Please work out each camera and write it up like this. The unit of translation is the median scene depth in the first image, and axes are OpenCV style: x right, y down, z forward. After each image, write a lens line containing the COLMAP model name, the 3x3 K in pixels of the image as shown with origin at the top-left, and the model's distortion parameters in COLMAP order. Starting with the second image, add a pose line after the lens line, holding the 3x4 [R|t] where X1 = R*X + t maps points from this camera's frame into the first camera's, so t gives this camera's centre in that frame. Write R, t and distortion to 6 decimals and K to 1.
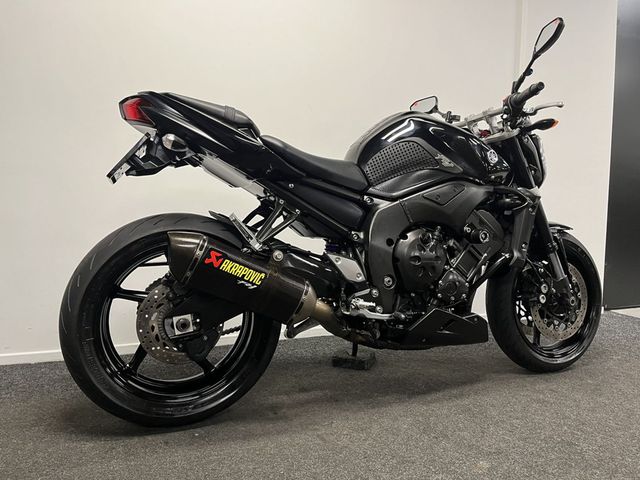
lens RADIAL K [[472.6, 0, 324.6], [0, 472.6, 235.0], [0, 0, 1]] dist [0.038909, -0.047438]
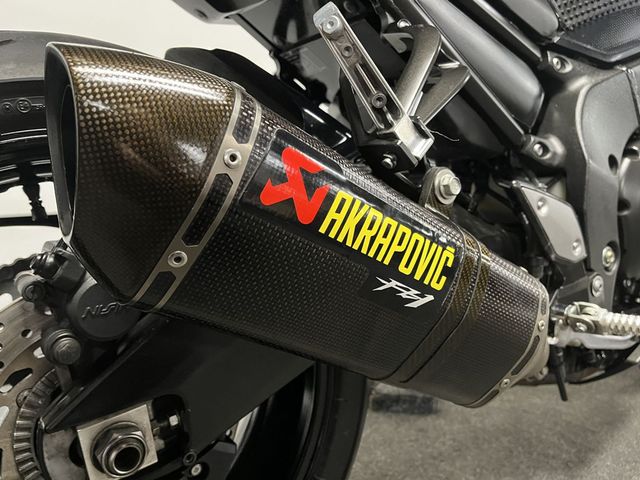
lens RADIAL K [[472.6, 0, 314.8], [0, 472.6, 244.3], [0, 0, 1]] dist [0.038909, -0.047438]
pose [[0.967678, -0.022754, 0.251160, -0.257284], [-0.000906, 0.995601, 0.093687, 0.052456], [-0.252187, -0.090886, 0.963401, 0.728019]]
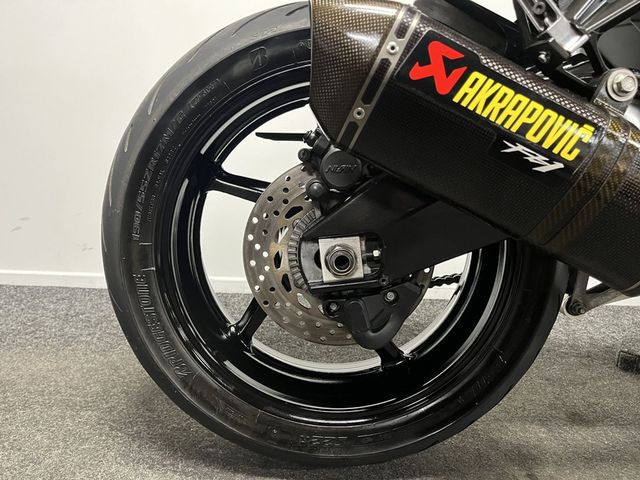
lens RADIAL K [[472.6, 0, 337.3], [0, 472.6, 234.5], [0, 0, 1]] dist [0.038909, -0.047438]
pose [[0.942155, 0.086182, -0.323907, -0.169432], [-0.046068, 0.990503, 0.129546, 0.113748], [0.331996, -0.107131, 0.937178, 0.613953]]
